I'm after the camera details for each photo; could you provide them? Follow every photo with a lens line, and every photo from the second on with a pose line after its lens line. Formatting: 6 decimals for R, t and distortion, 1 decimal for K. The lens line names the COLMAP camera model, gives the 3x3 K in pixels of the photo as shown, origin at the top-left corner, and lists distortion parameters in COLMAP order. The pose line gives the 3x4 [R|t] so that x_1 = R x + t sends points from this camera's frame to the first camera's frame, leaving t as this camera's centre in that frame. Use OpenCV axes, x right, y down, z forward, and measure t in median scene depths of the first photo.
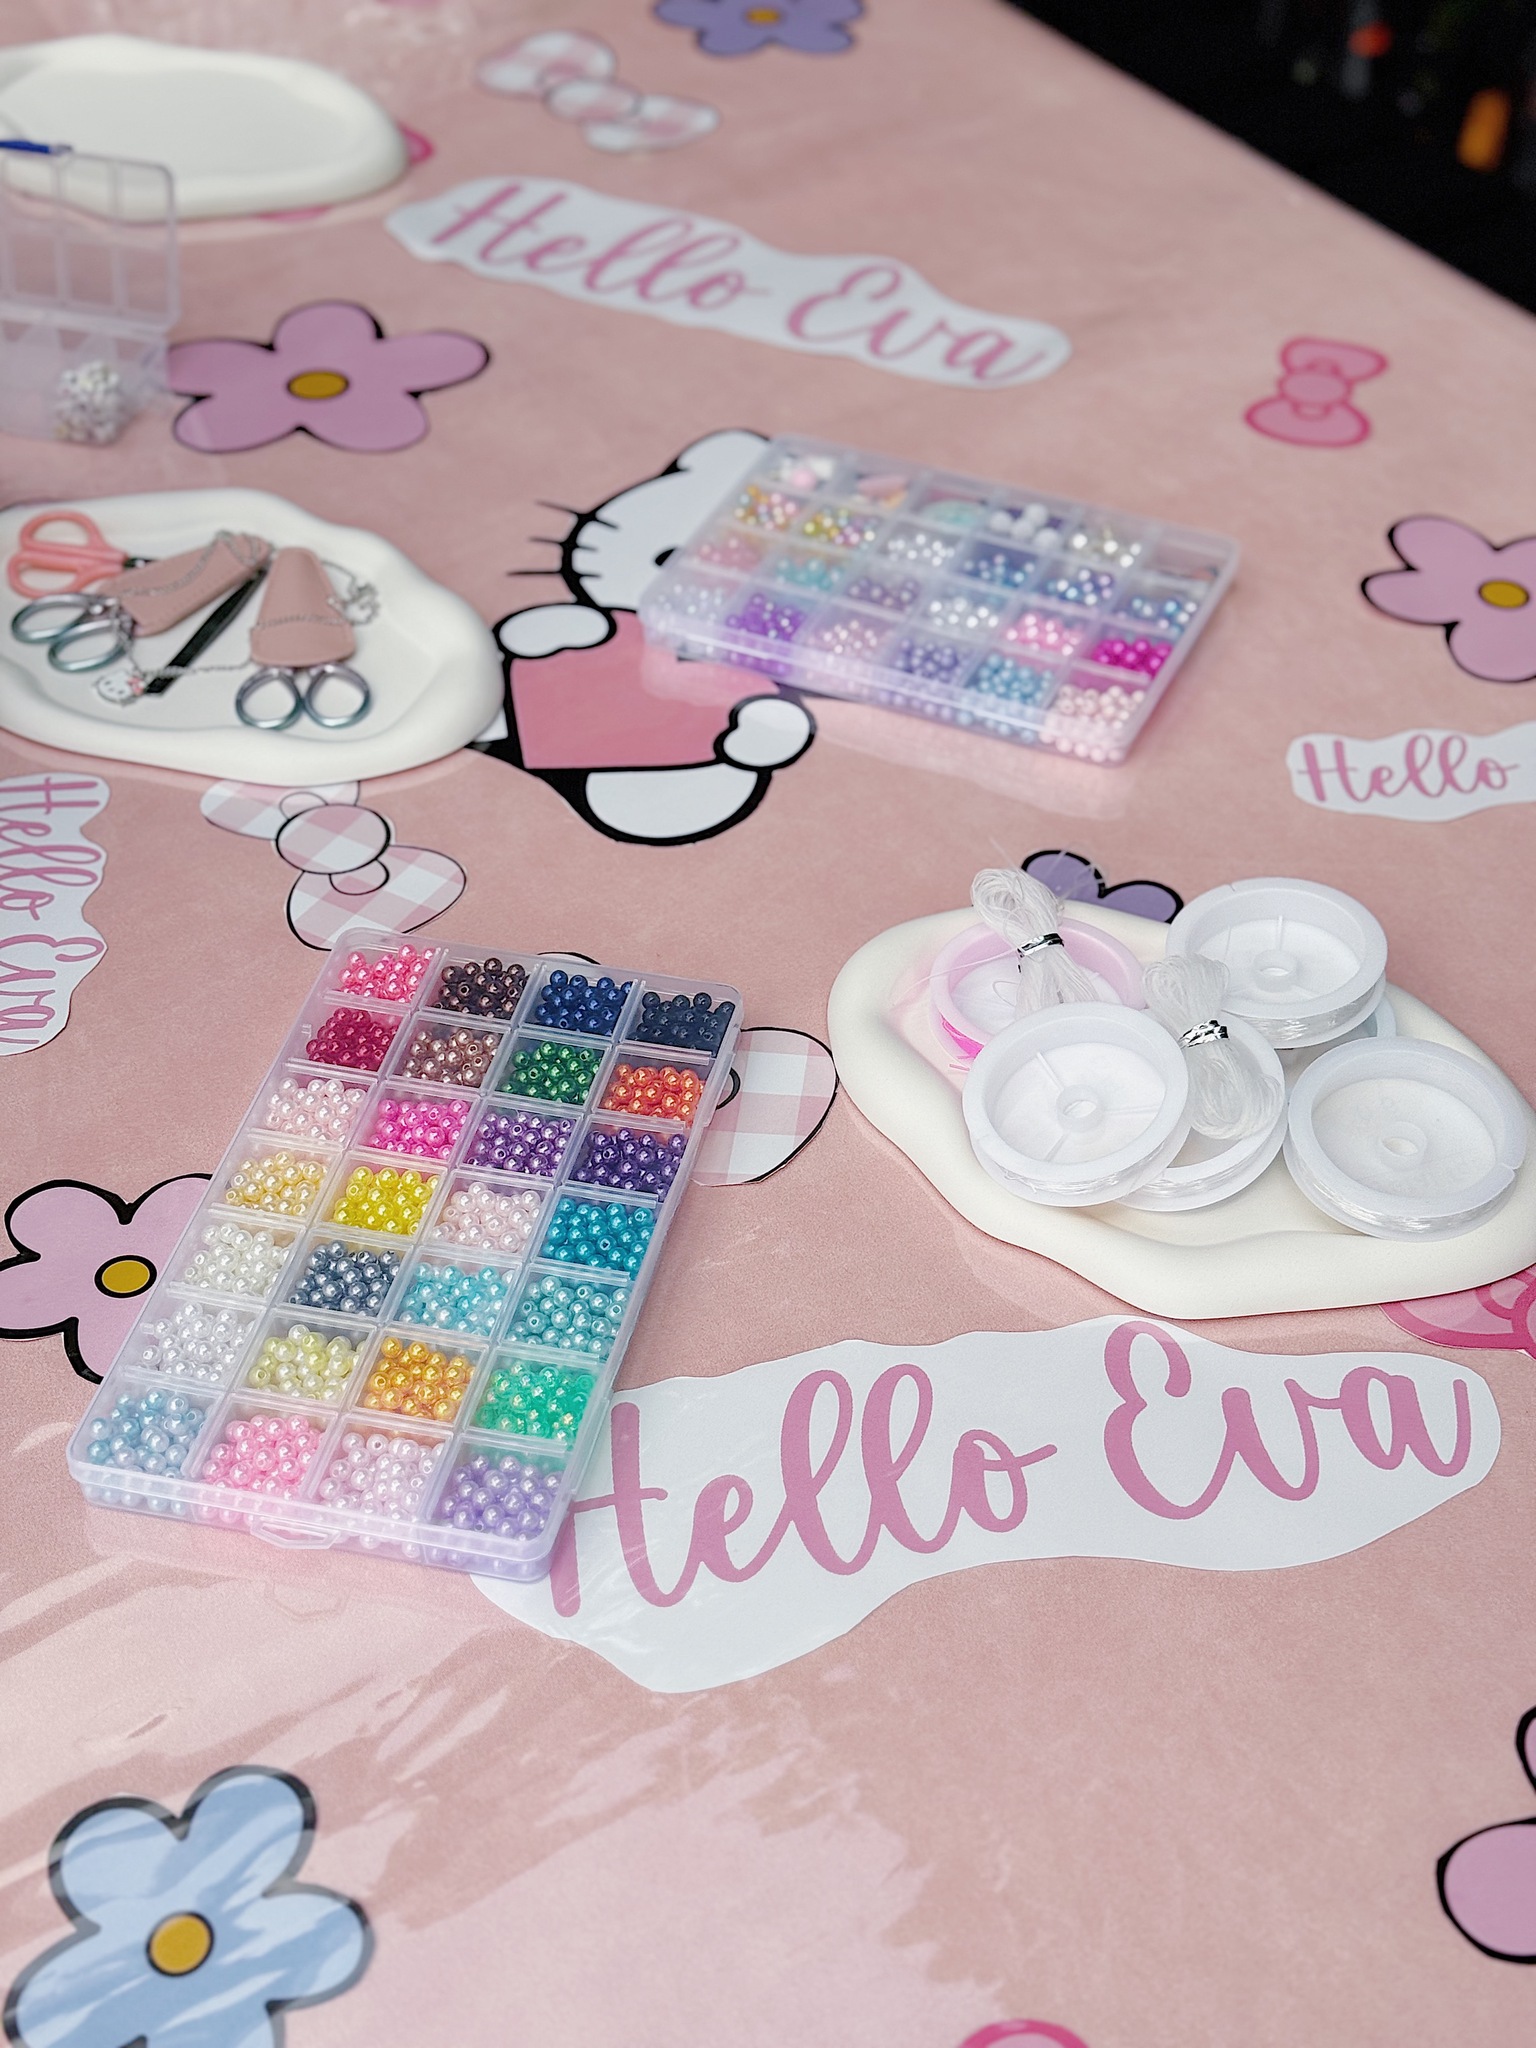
lens RADIAL K [[2843.9, 0, 768.0], [0, 2843.9, 1024.0], [0, 0, 1]] dist [0.143244, -0.202467]
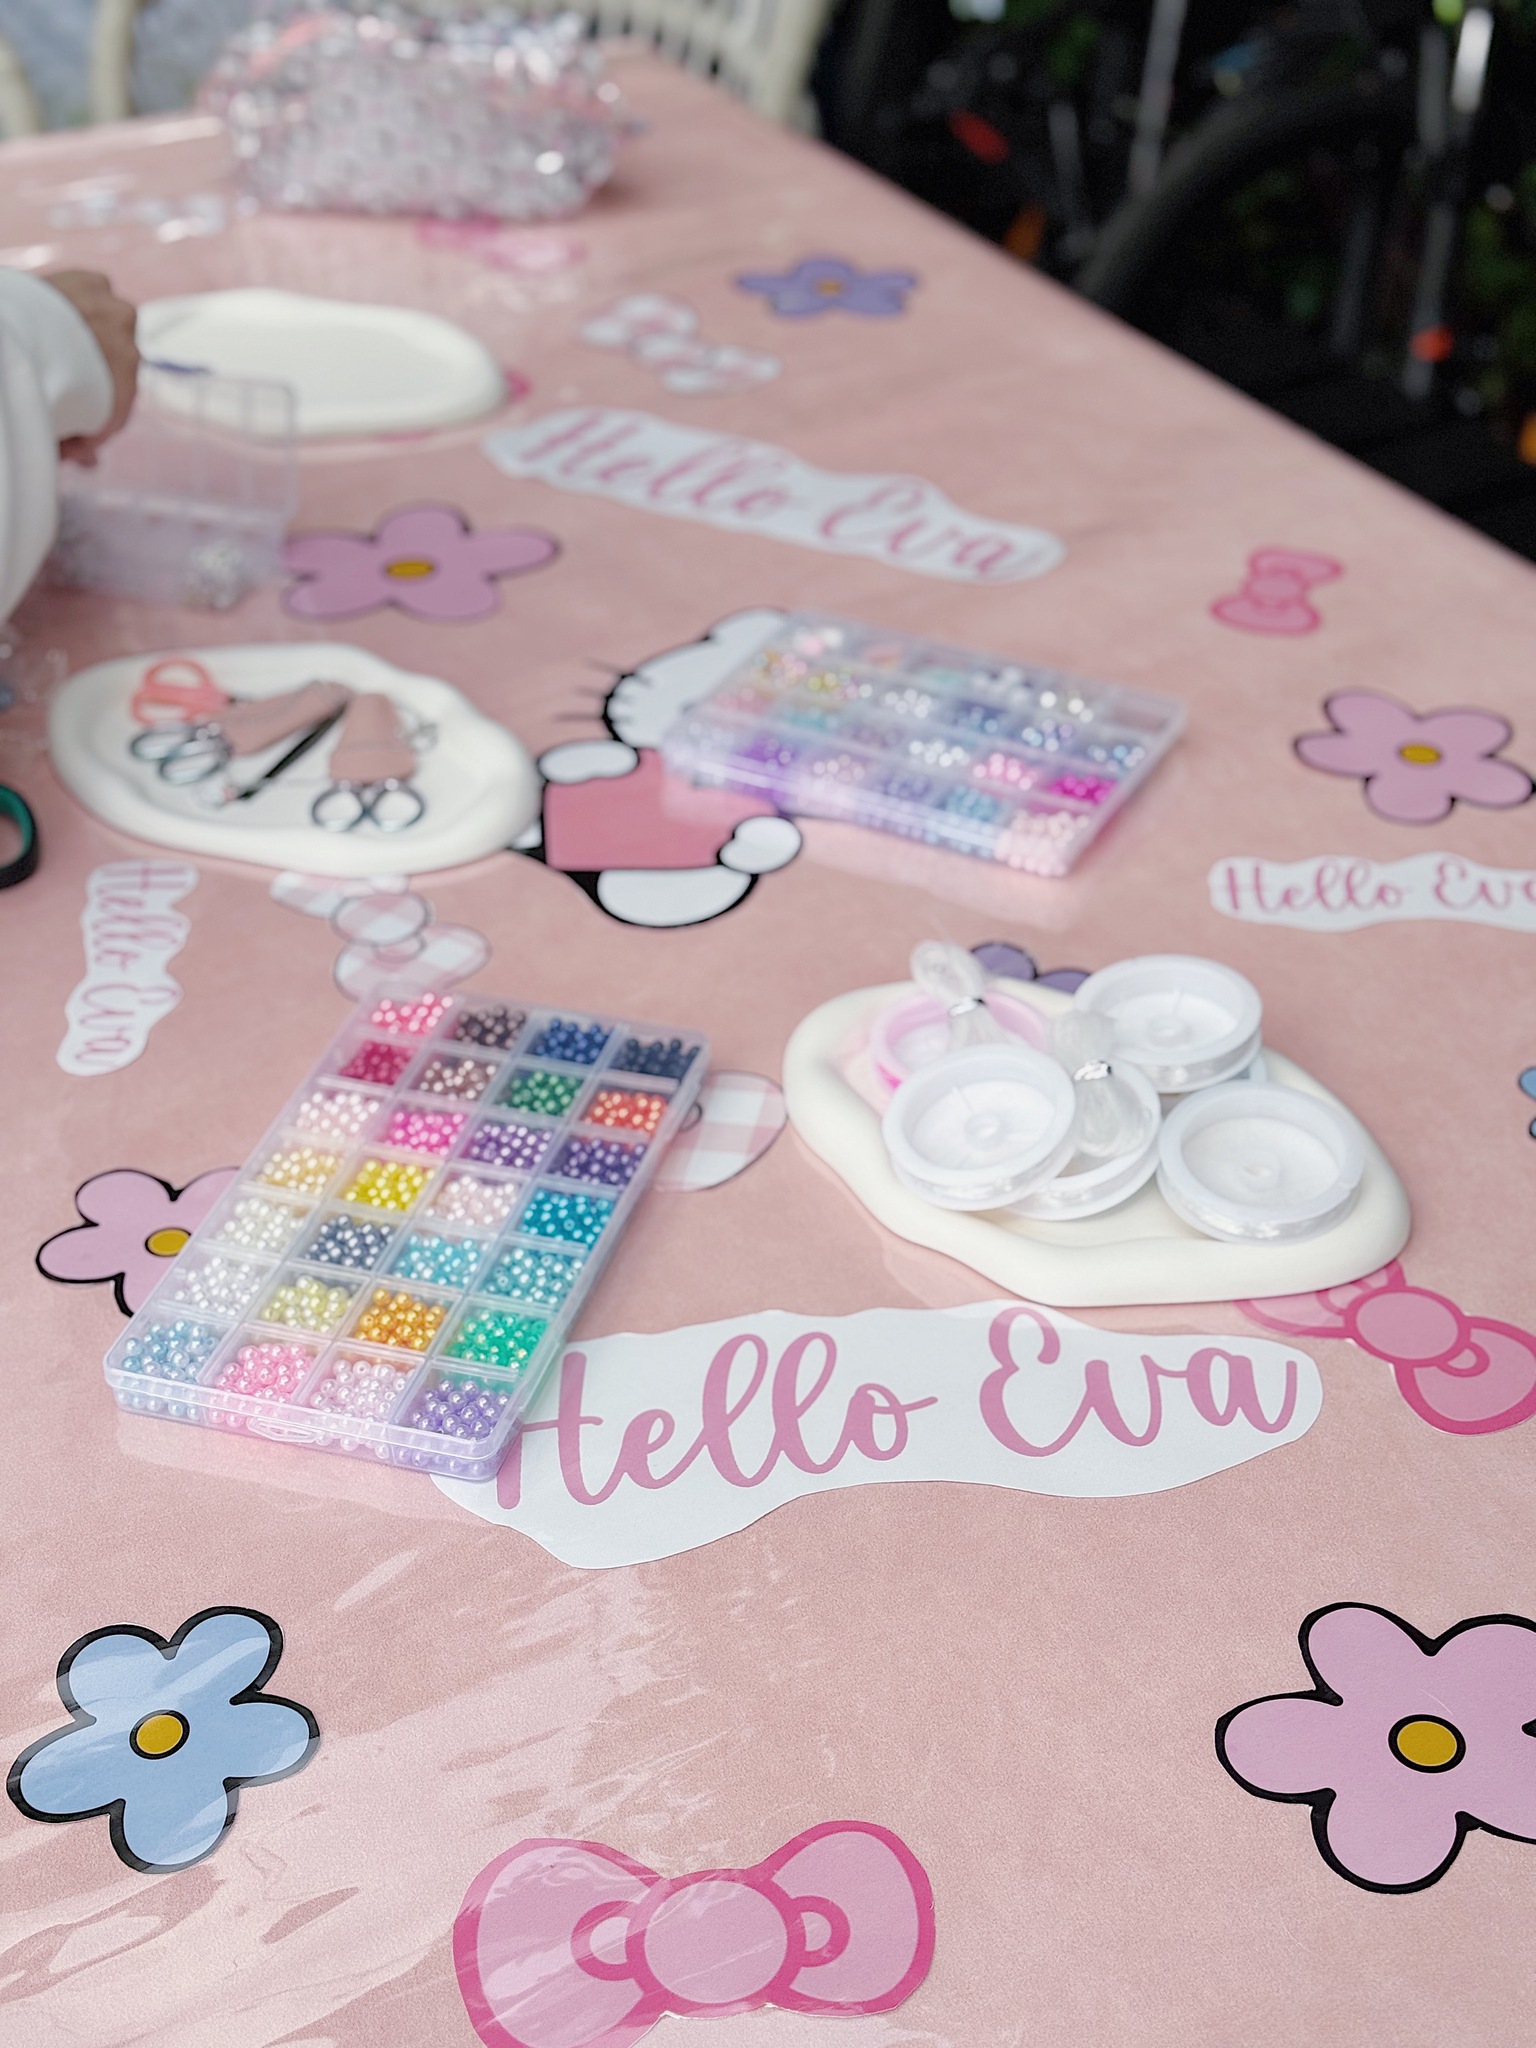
lens RADIAL K [[2843.9, 0, 768.0], [0, 2843.9, 1024.0], [0, 0, 1]] dist [0.143244, -0.202467]
pose [[0.997593, 0.029020, -0.062970, 0.086226], [-0.035922, 0.993126, -0.111400, 0.110067], [0.059304, 0.113394, 0.991779, -0.155323]]
